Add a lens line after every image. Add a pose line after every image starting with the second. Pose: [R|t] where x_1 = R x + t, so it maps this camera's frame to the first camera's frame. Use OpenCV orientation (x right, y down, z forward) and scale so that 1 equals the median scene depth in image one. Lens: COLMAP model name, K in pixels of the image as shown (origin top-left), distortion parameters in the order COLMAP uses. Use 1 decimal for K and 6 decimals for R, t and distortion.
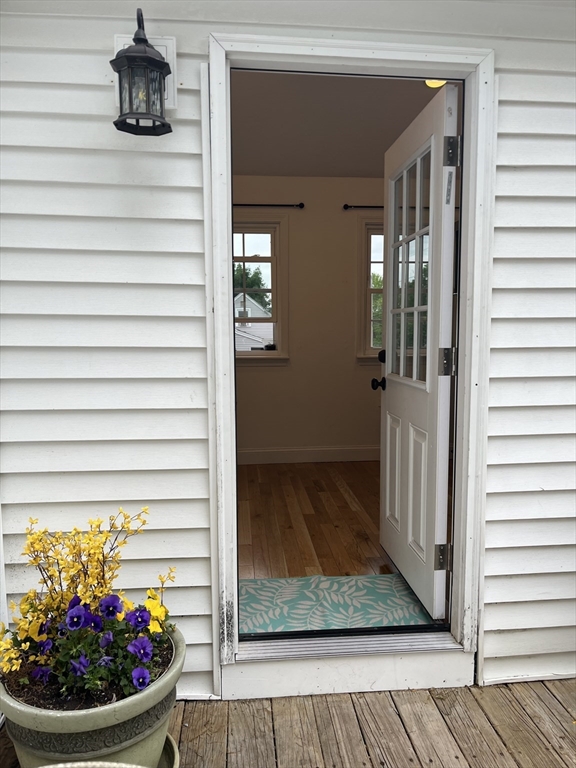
lens RADIAL K [[584.1, 0, 292.8], [0, 584.1, 388.1], [0, 0, 1]] dist [0.045701, -0.061382]
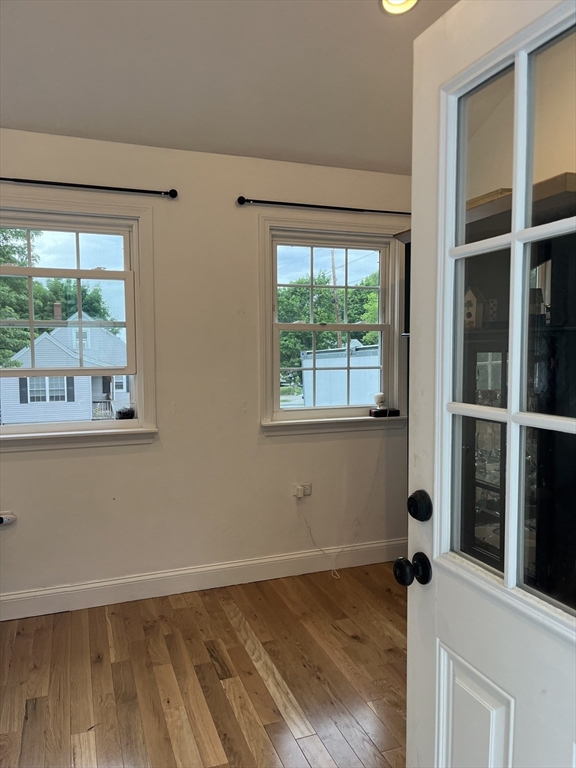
lens RADIAL K [[584.1, 0, 293.8], [0, 584.1, 383.4], [0, 0, 1]] dist [0.045701, -0.061382]
pose [[0.965397, -0.017012, 0.260228, -0.028023], [0.027001, 0.999027, -0.034858, -0.078408], [-0.259382, 0.040678, 0.964918, 0.353802]]
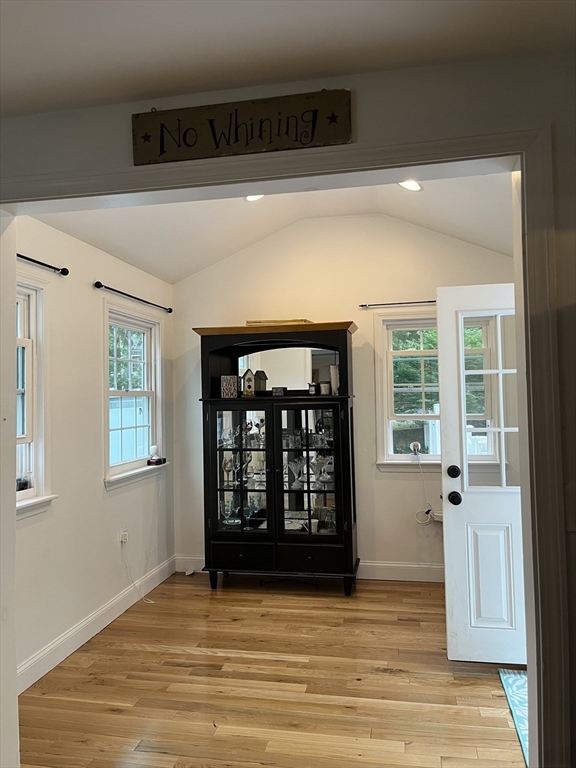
lens RADIAL K [[584.1, 0, 286.2], [0, 584.1, 381.7], [0, 0, 1]] dist [0.045701, -0.061382]
pose [[0.285504, 0.020845, 0.958151, -0.562965], [0.115066, 0.991786, -0.055863, -0.114663], [-0.951445, 0.126199, 0.280760, 0.571406]]
